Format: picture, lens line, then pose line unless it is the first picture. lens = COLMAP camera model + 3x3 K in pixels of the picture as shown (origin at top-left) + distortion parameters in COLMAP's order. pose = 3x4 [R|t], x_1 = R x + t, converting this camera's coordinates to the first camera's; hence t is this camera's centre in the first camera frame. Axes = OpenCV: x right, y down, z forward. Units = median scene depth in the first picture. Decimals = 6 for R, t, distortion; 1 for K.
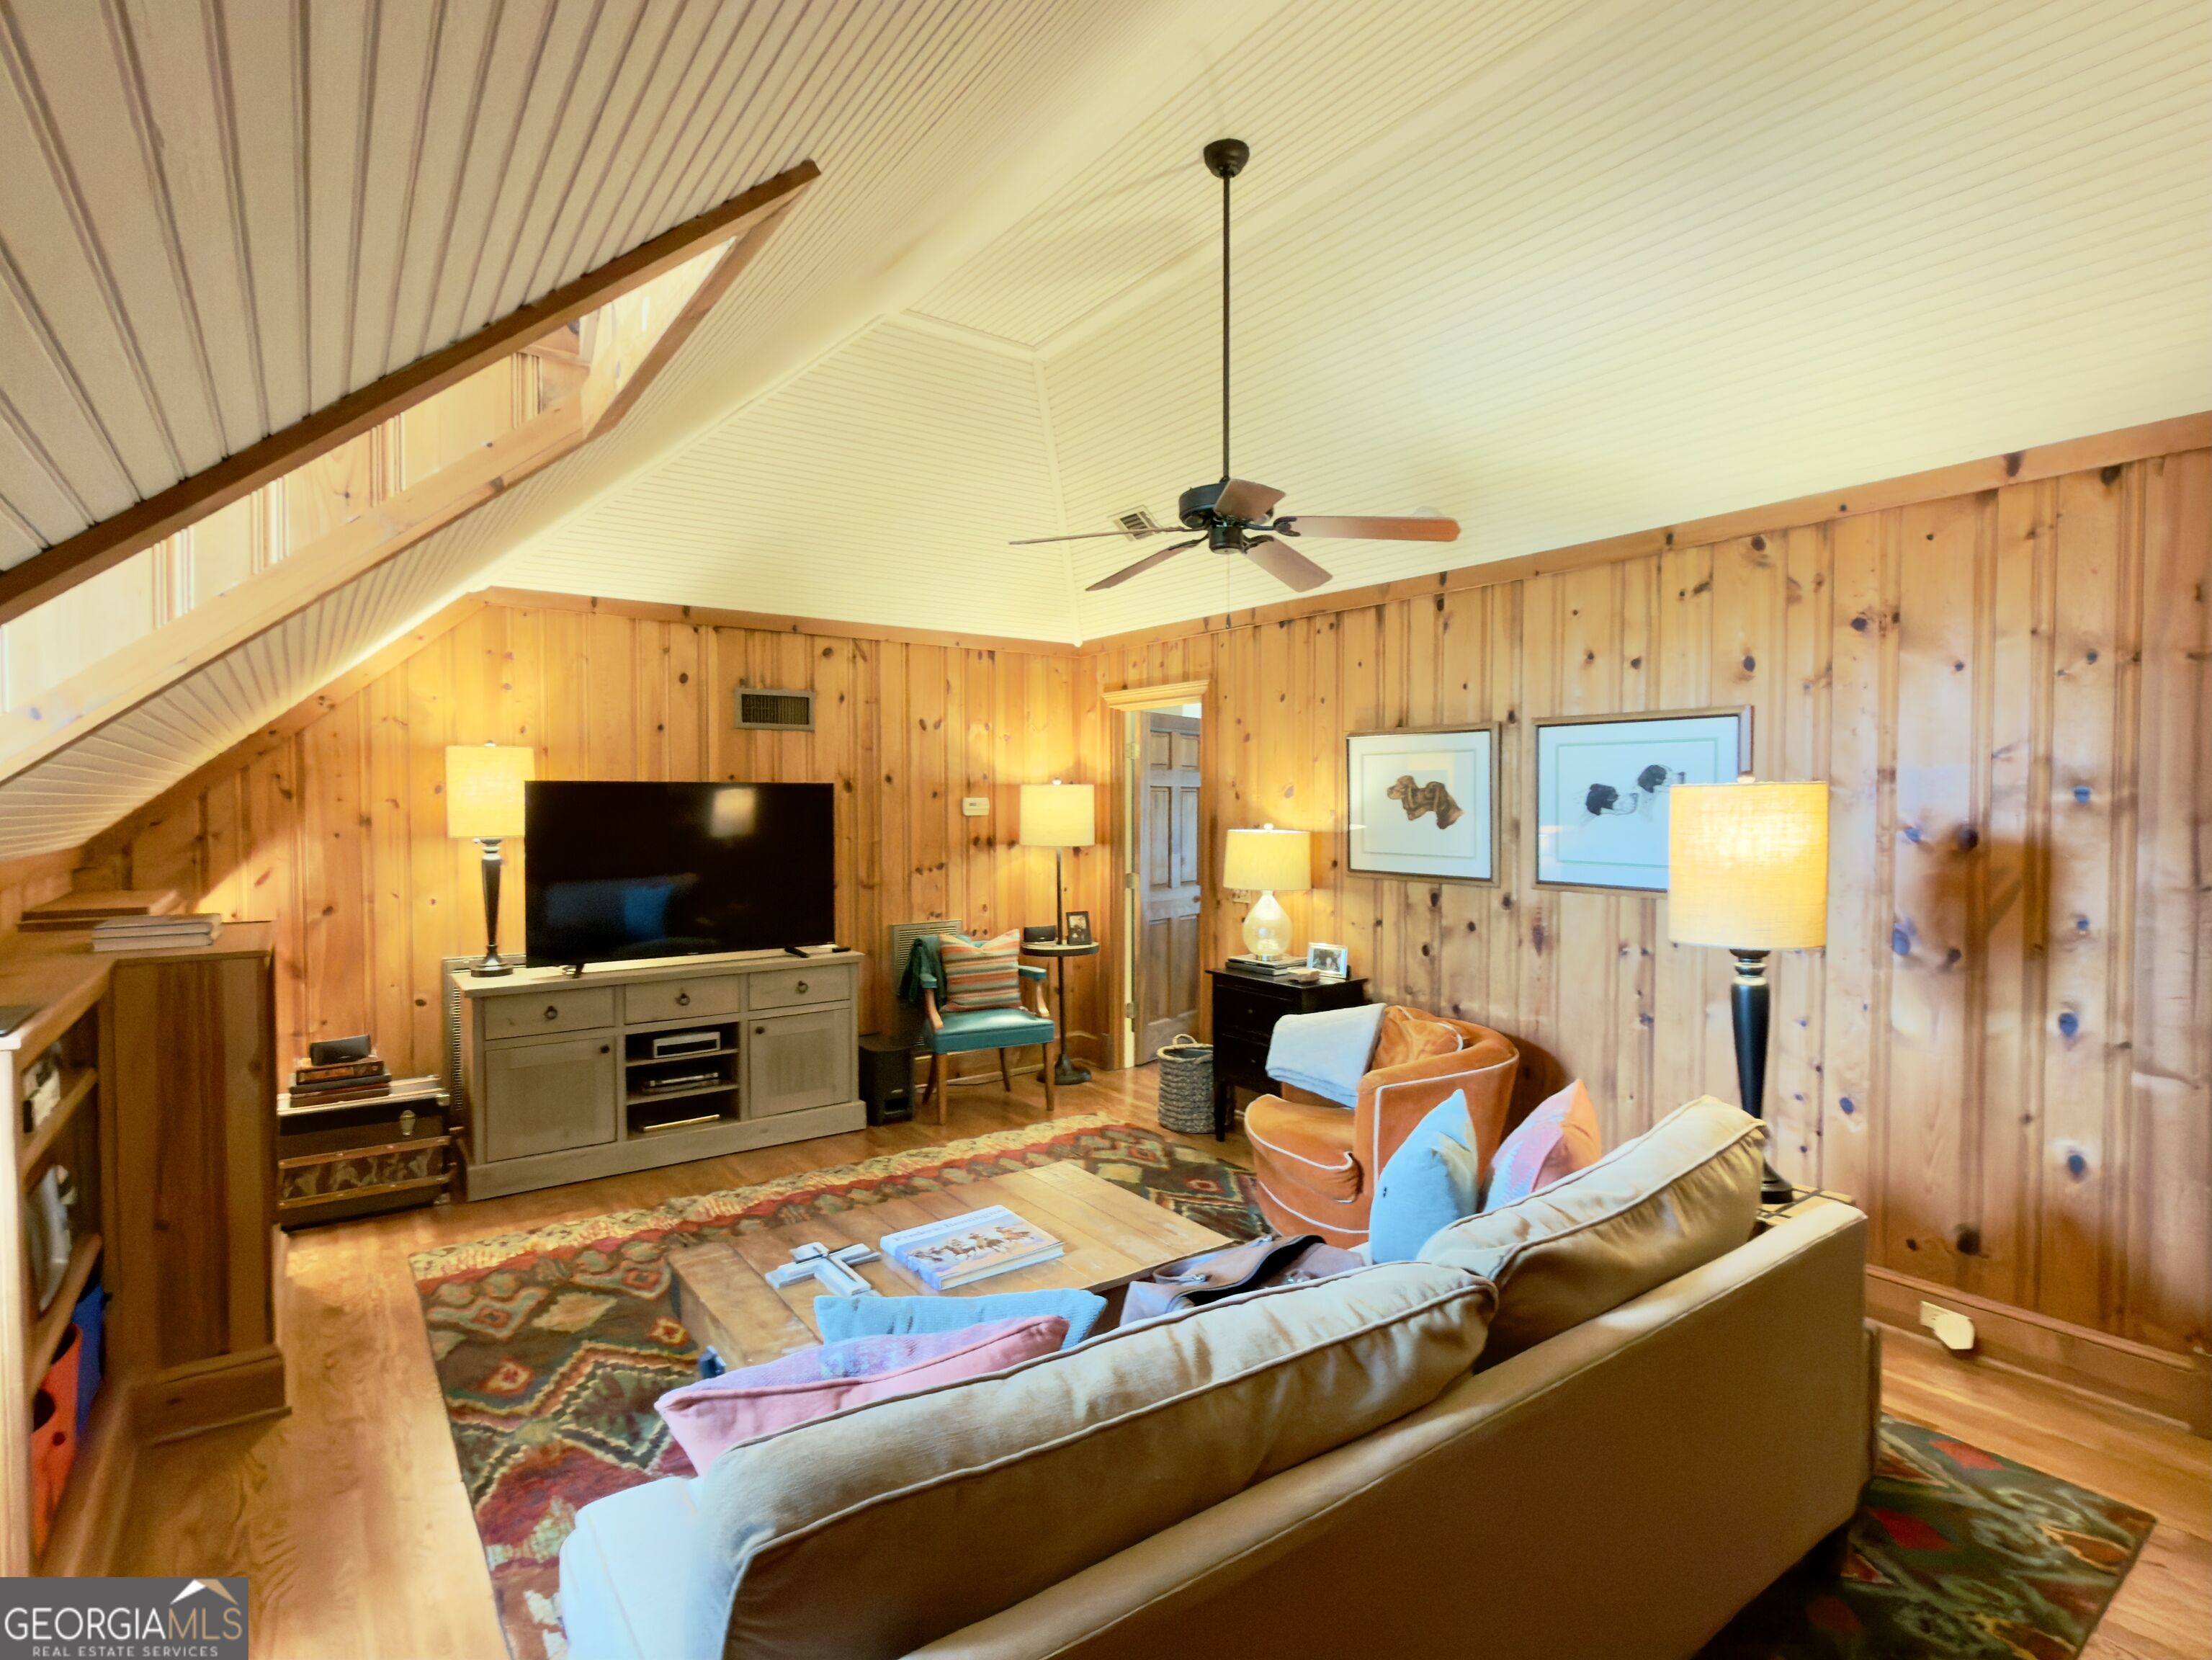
lens RADIAL K [[1124.7, 0, 1104.8], [0, 1124.7, 828.0], [0, 0, 1]] dist [-0.000364, 0.000321]
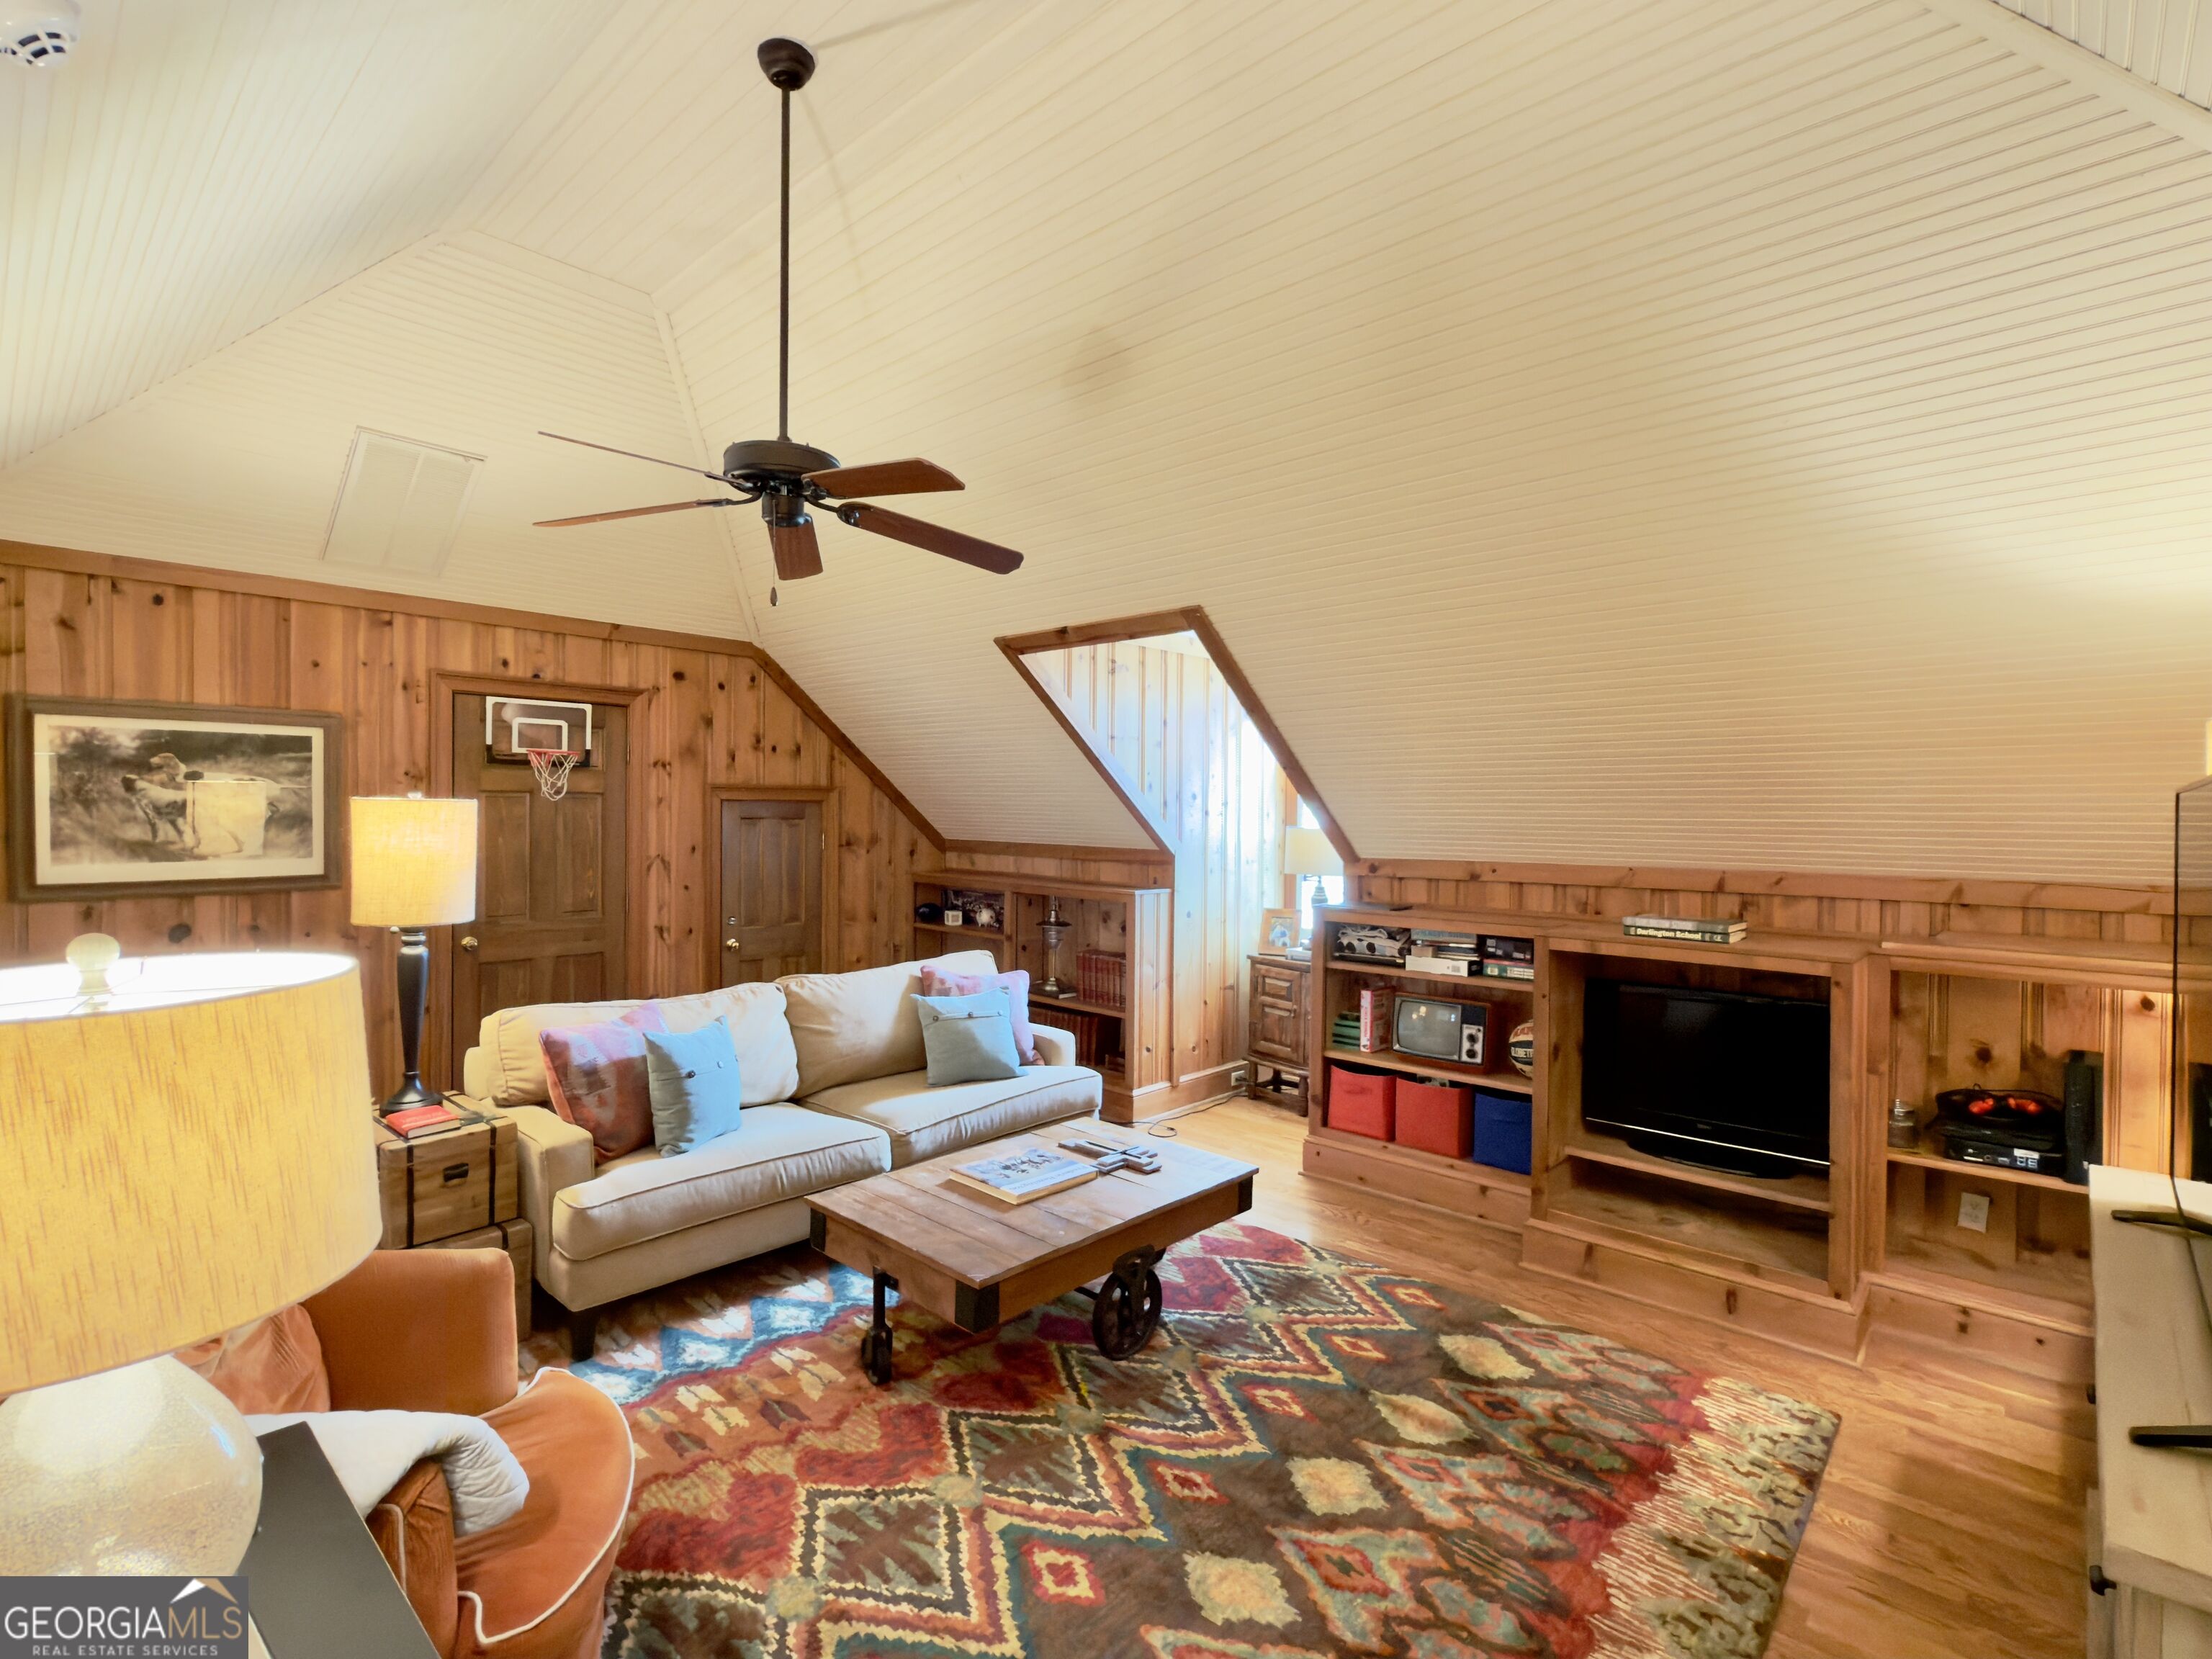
lens RADIAL K [[1044.1, 0, 1114.5], [0, 1044.1, 825.5], [0, 0, 1]] dist [-0.001521, 0.000000]
pose [[-0.979892, -0.007990, -0.199369, 0.011759], [-0.015190, 0.999285, 0.034609, -0.028861], [0.198950, 0.036942, -0.979313, 1.100265]]
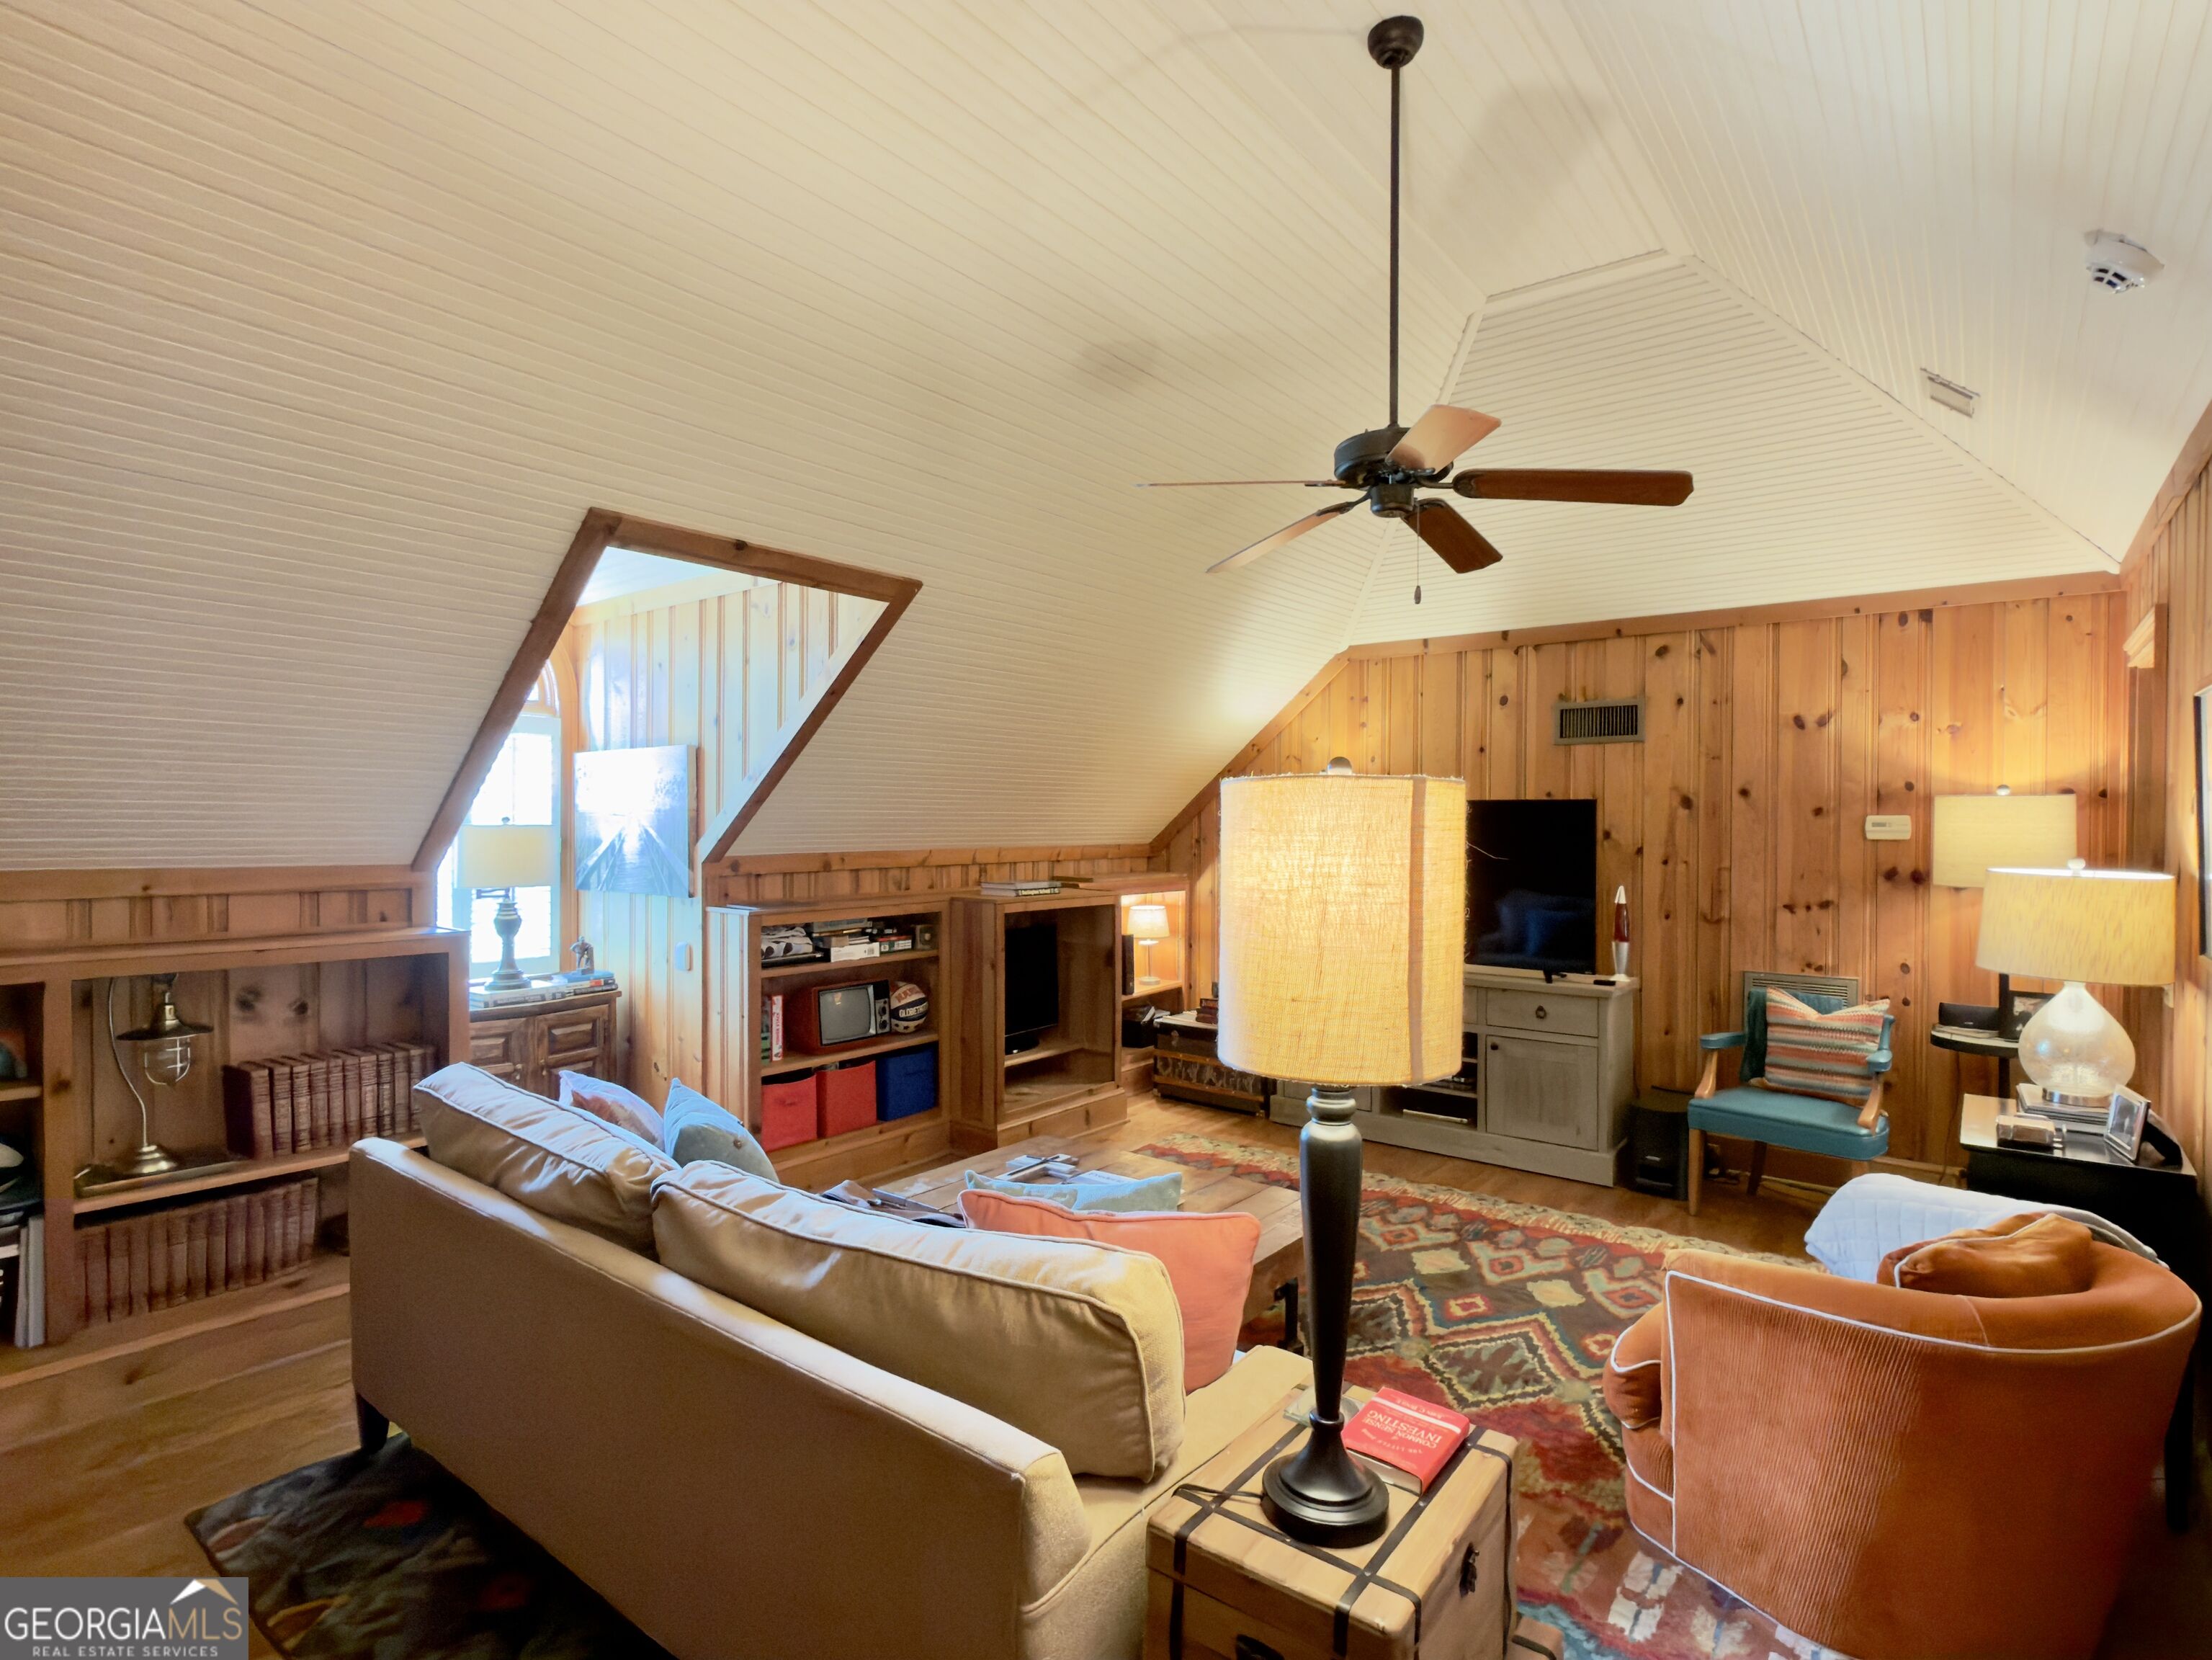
lens RADIAL K [[1124.7, 0, 1091.2], [0, 1124.7, 827.6], [0, 0, 1]] dist [-0.000364, 0.000321]
pose [[0.266178, 0.009115, -0.963881, 0.508853], [-0.029034, 0.999577, 0.001435, -0.005668], [0.963486, 0.027604, 0.266330, 0.344349]]
